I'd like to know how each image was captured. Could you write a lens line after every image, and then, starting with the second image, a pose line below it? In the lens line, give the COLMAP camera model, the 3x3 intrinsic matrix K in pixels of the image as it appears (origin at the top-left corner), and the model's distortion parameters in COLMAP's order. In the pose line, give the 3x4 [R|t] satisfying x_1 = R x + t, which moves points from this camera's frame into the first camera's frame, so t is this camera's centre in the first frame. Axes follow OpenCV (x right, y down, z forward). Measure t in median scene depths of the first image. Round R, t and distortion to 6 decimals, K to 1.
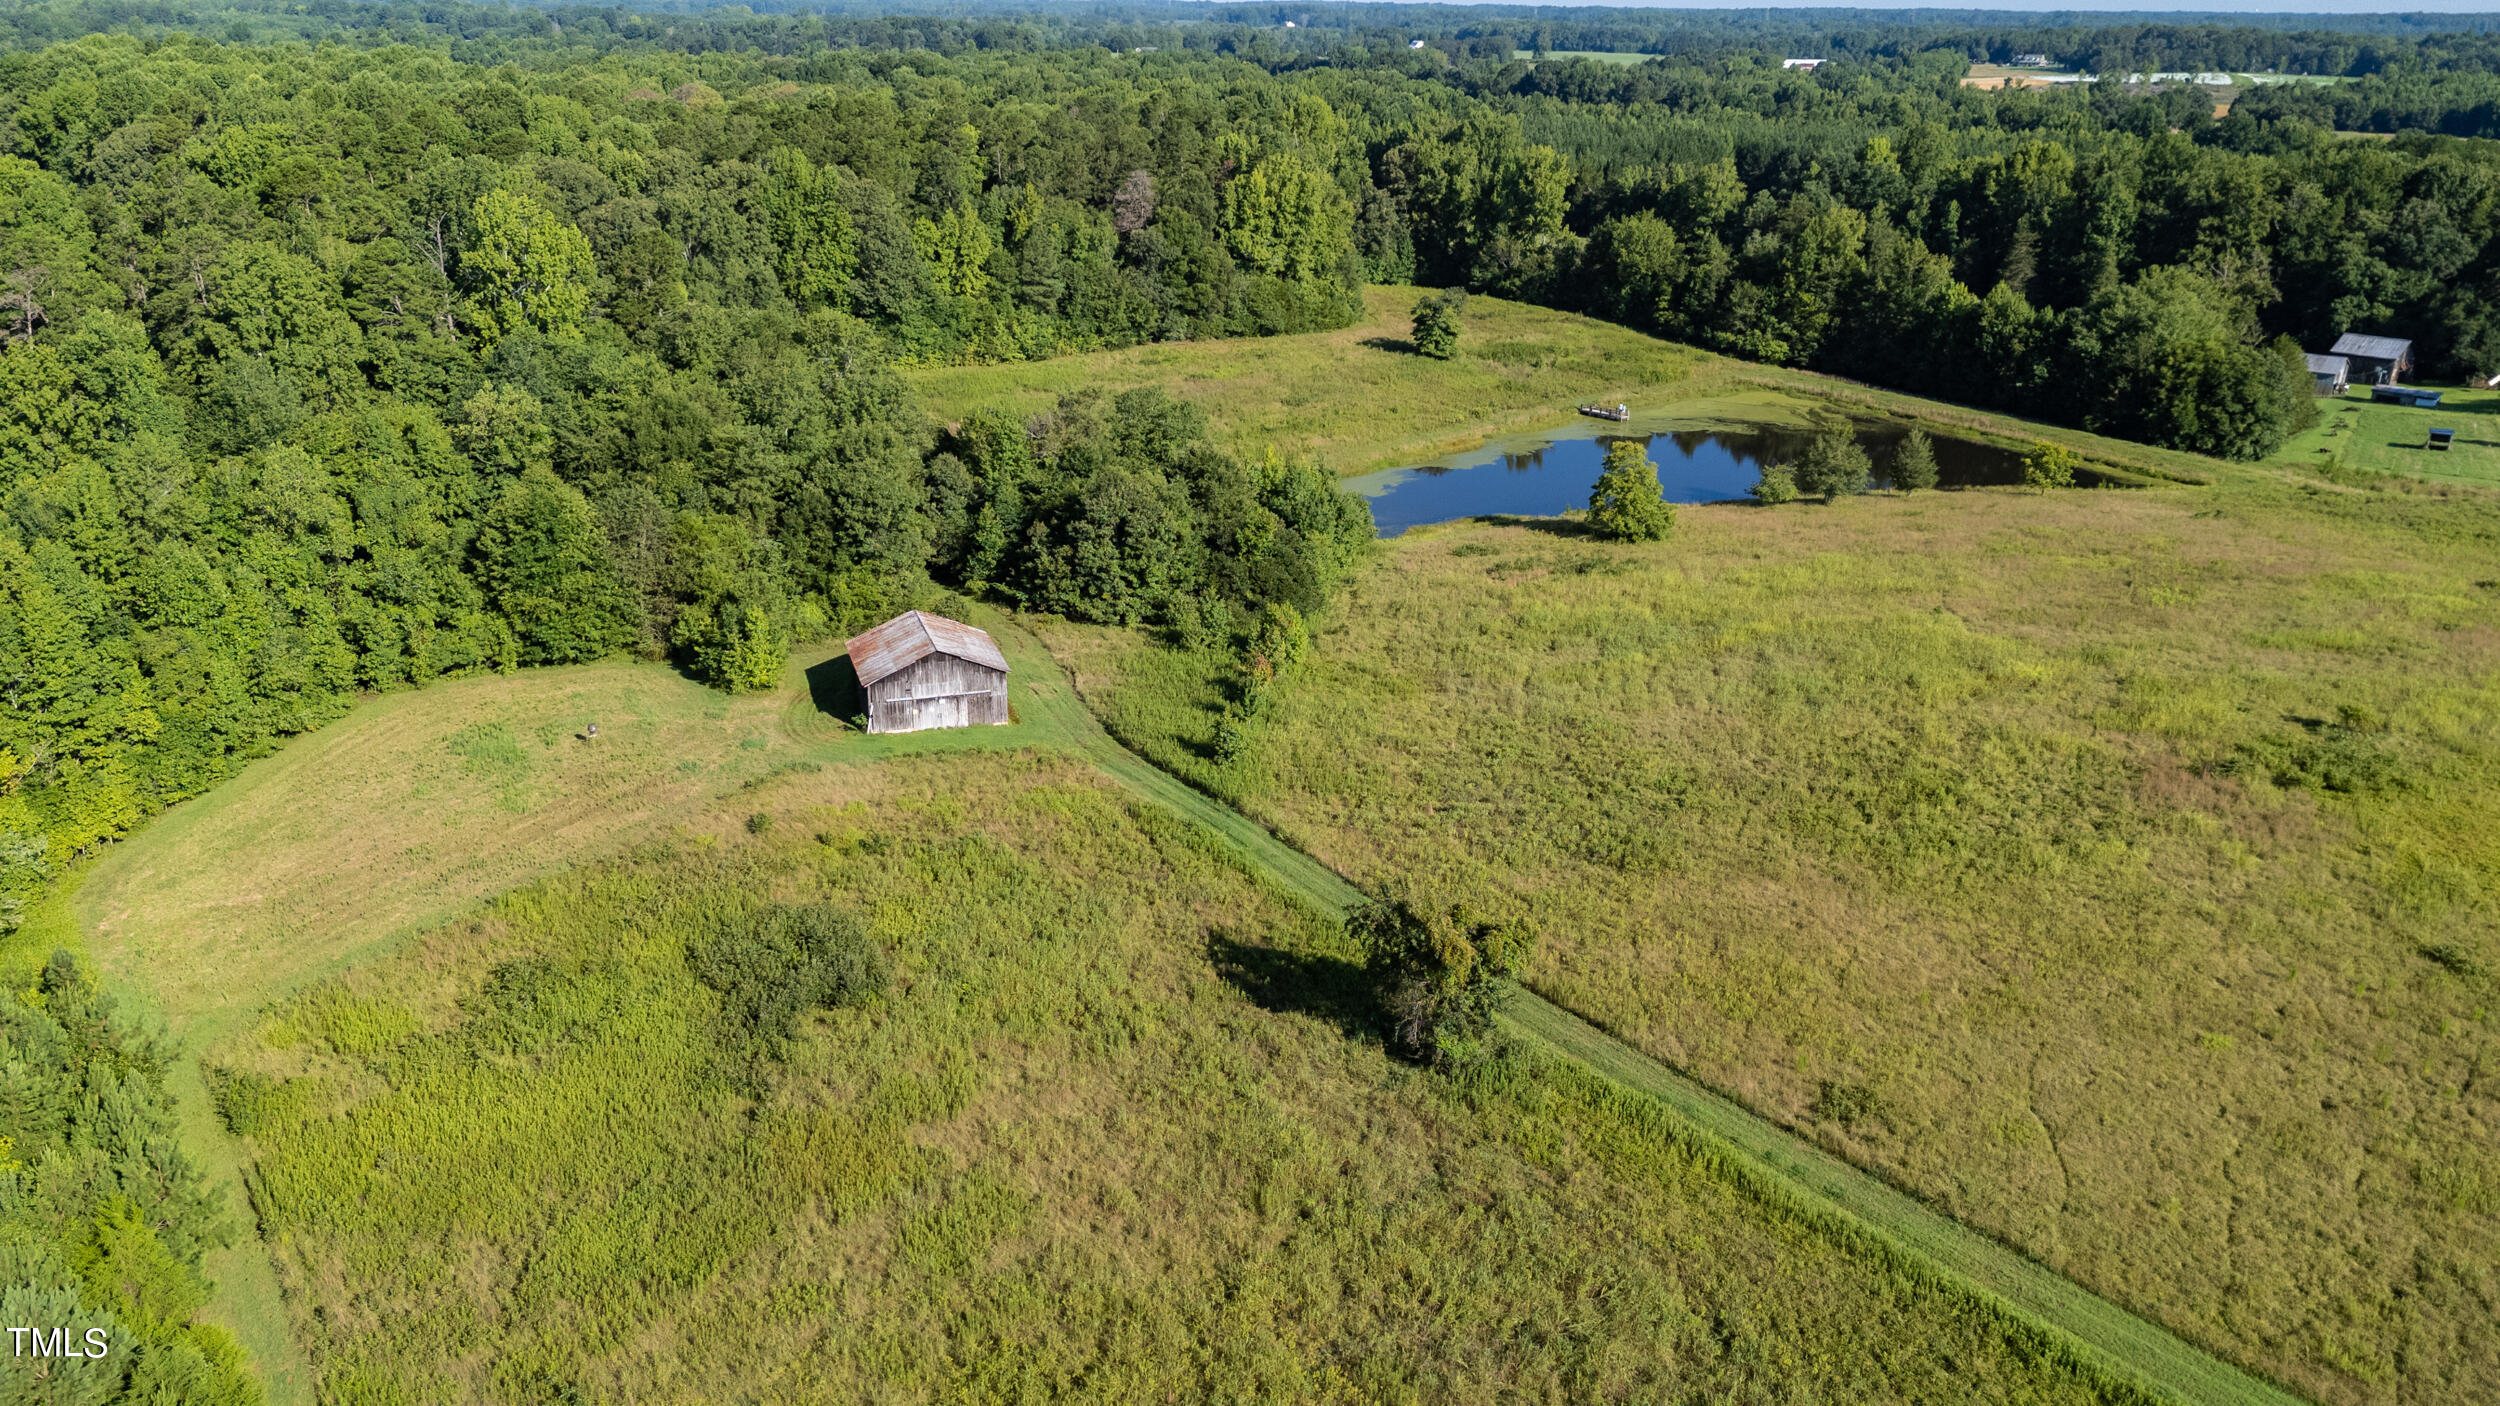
lens RADIAL K [[1831.3, 0, 1241.3], [0, 1831.3, 702.6], [0, 0, 1]] dist [0.066625, -0.055434]
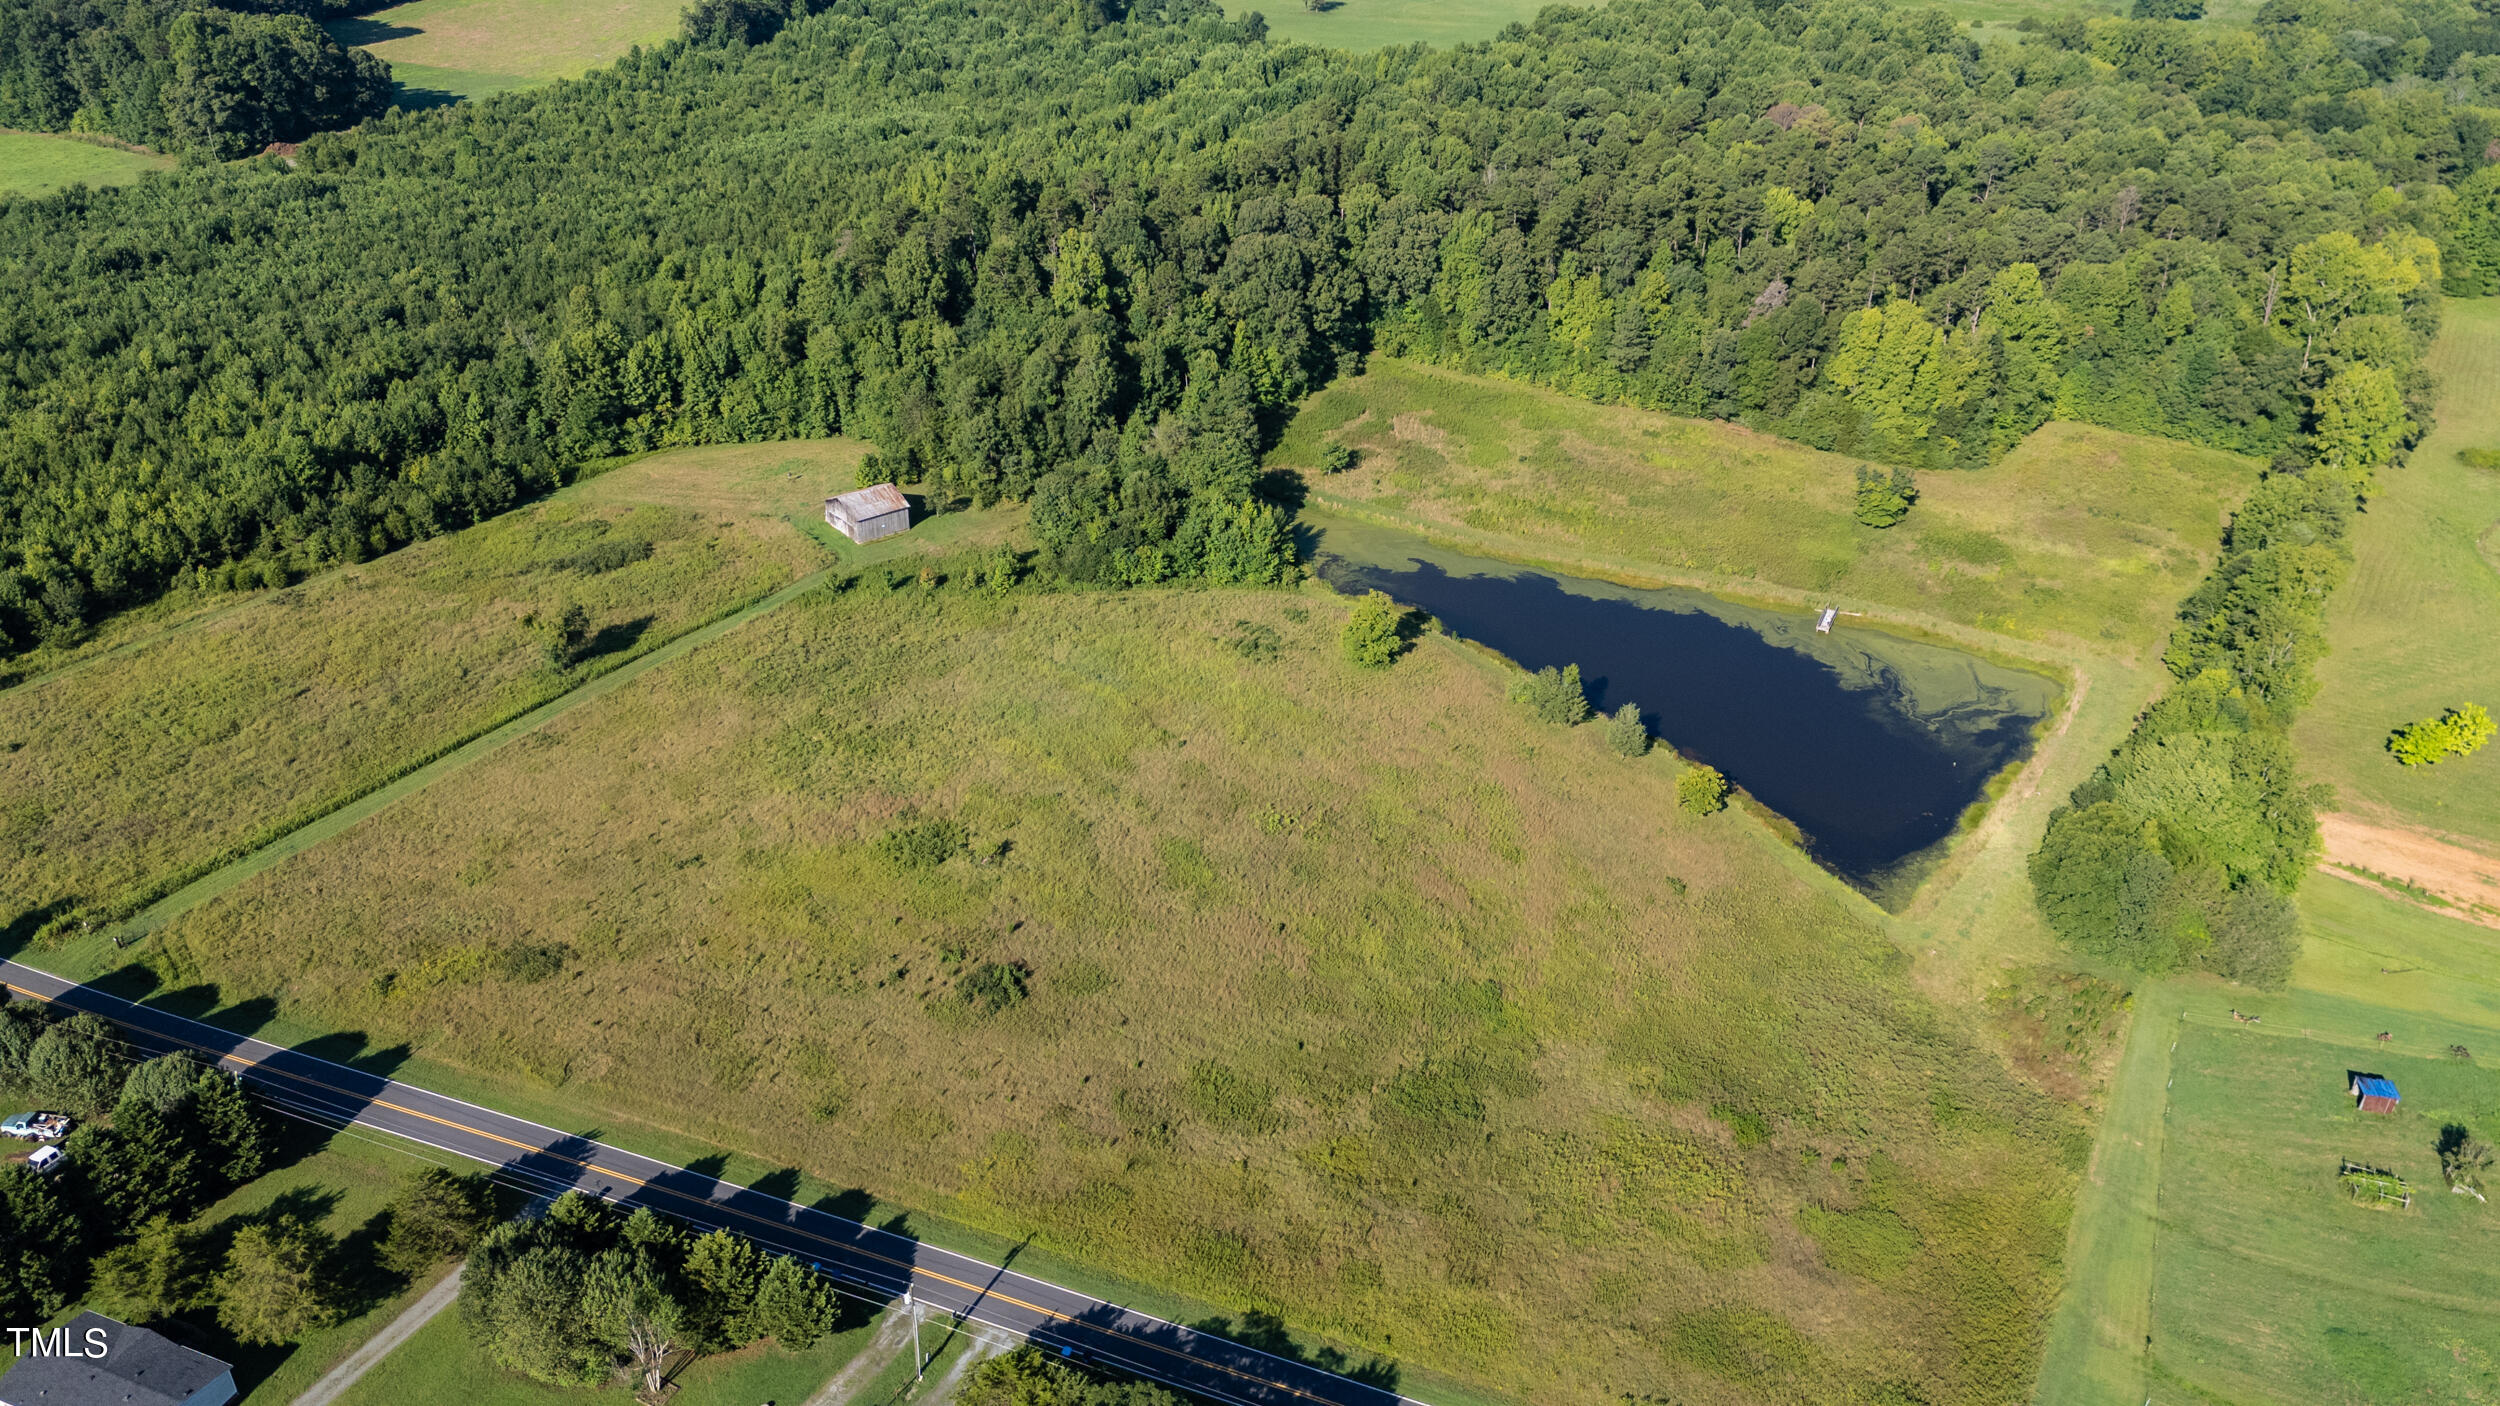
lens RADIAL K [[1831.3, 0, 1244.2], [0, 1831.3, 697.1], [0, 0, 1]] dist [0.066625, -0.055434]
pose [[0.371086, 0.455411, -0.809256, 0.875207], [-0.336663, 0.878170, 0.339815, -0.335318], [0.865421, 0.146346, 0.479197, 0.175287]]
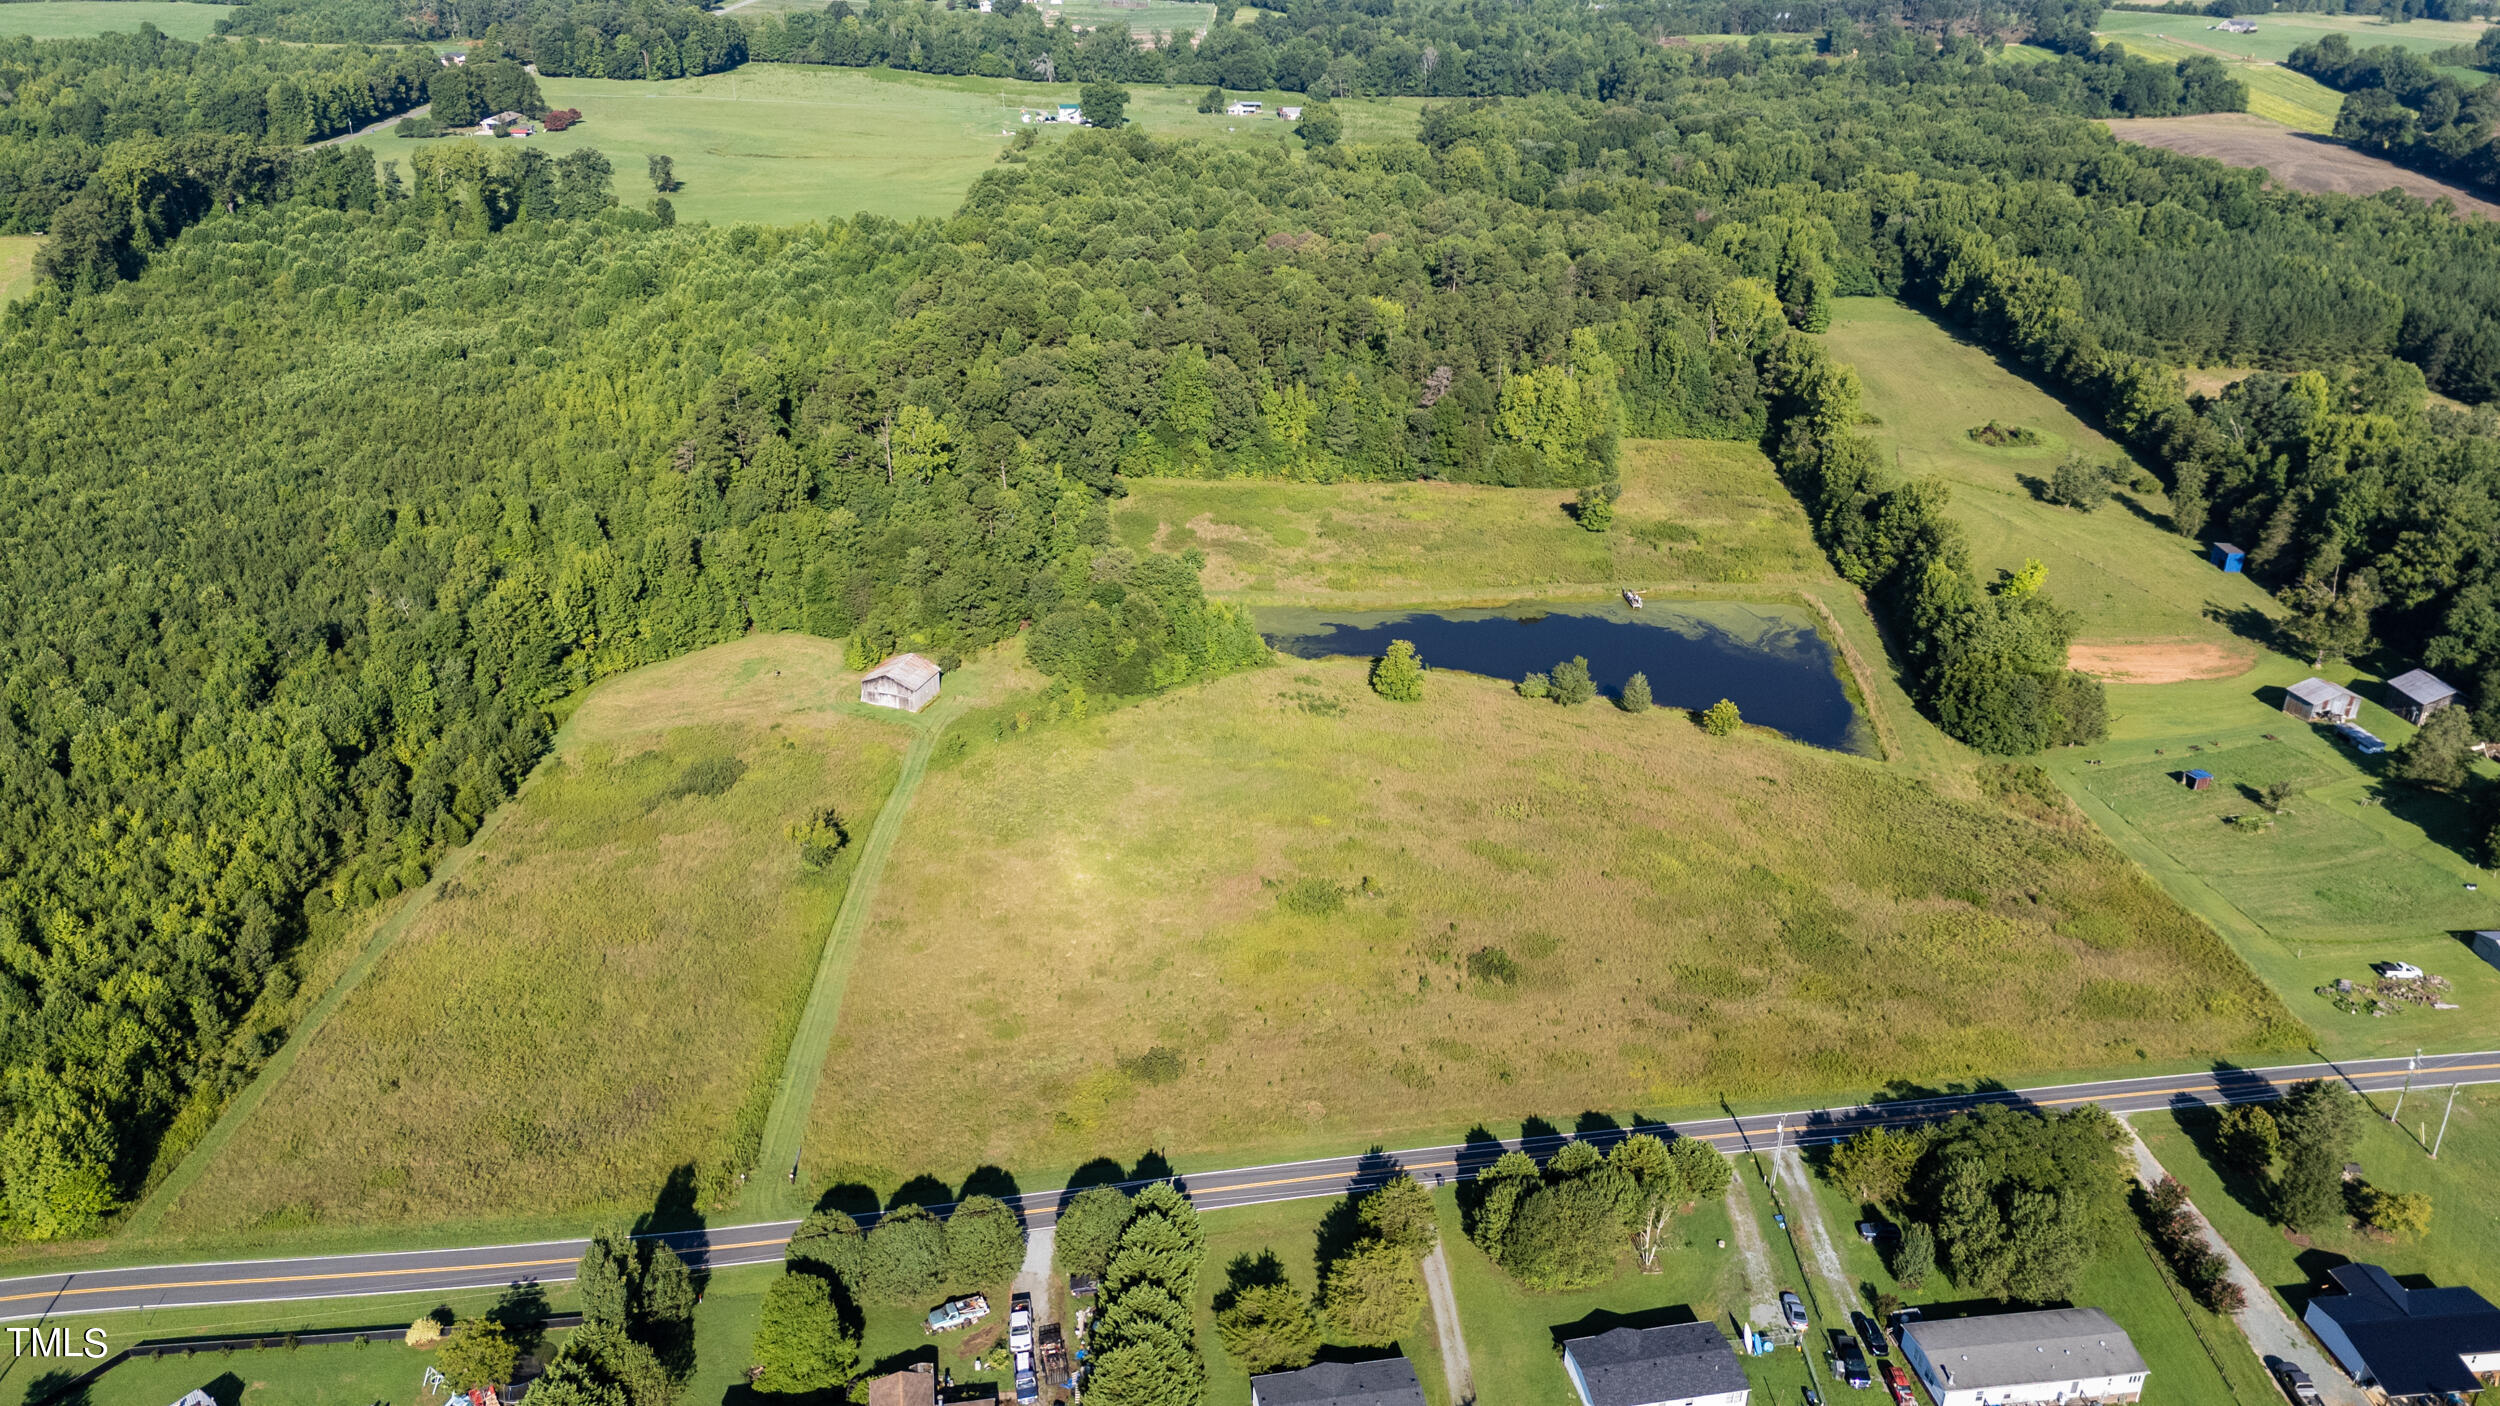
lens RADIAL K [[1831.3, 0, 1241.2], [0, 1831.3, 703.4], [0, 0, 1]] dist [0.066625, -0.055434]
pose [[0.802604, 0.259512, -0.537103, 0.673845], [-0.218840, 0.965724, 0.139593, -0.192363], [0.554919, 0.005502, 0.831886, -0.328383]]
